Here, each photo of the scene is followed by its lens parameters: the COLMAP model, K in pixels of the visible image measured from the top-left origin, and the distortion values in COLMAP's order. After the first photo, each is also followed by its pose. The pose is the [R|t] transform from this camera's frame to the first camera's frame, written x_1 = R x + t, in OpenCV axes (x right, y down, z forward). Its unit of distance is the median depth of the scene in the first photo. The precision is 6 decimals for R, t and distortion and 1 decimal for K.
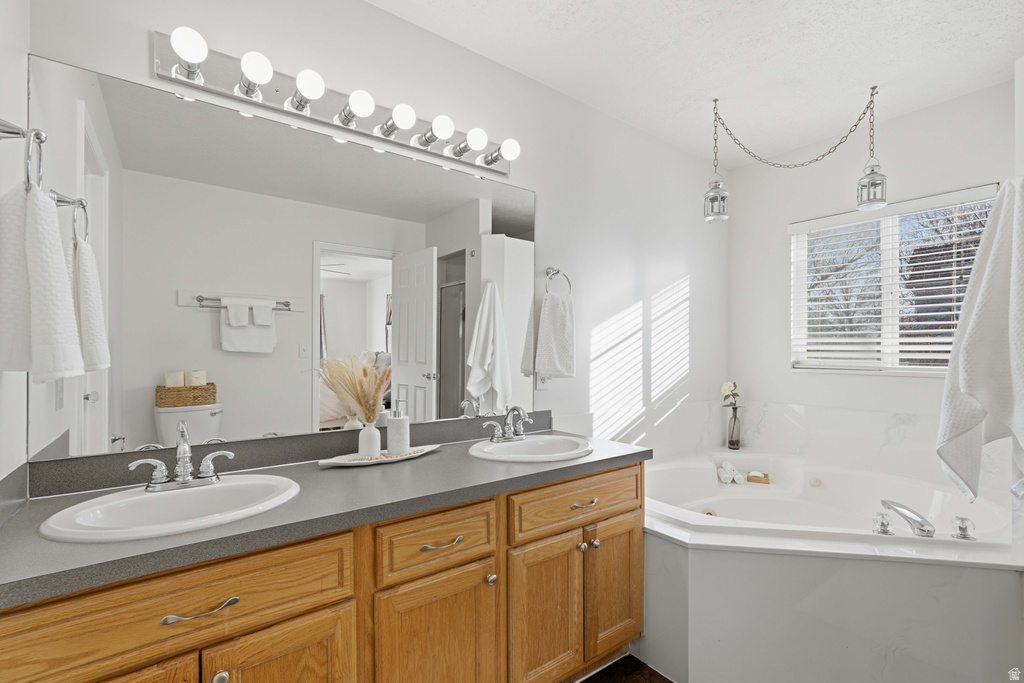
lens RADIAL K [[462.4, 0, 531.8], [0, 462.4, 355.3], [0, 0, 1]] dist [-0.013478, 0.008795]
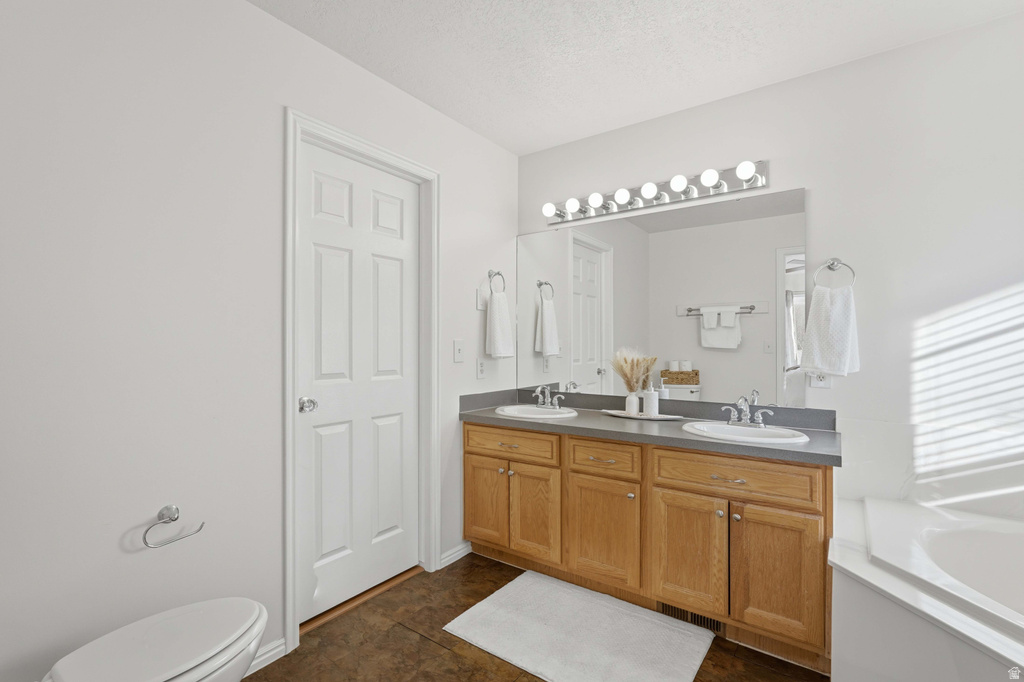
lens RADIAL K [[462.4, 0, 505.0], [0, 462.4, 341.8], [0, 0, 1]] dist [-0.013478, 0.008795]
pose [[0.278257, -0.011663, -0.960436, 1.000569], [-0.006040, 0.999885, -0.013892, -0.004628], [0.960488, 0.009667, 0.278155, 0.124444]]
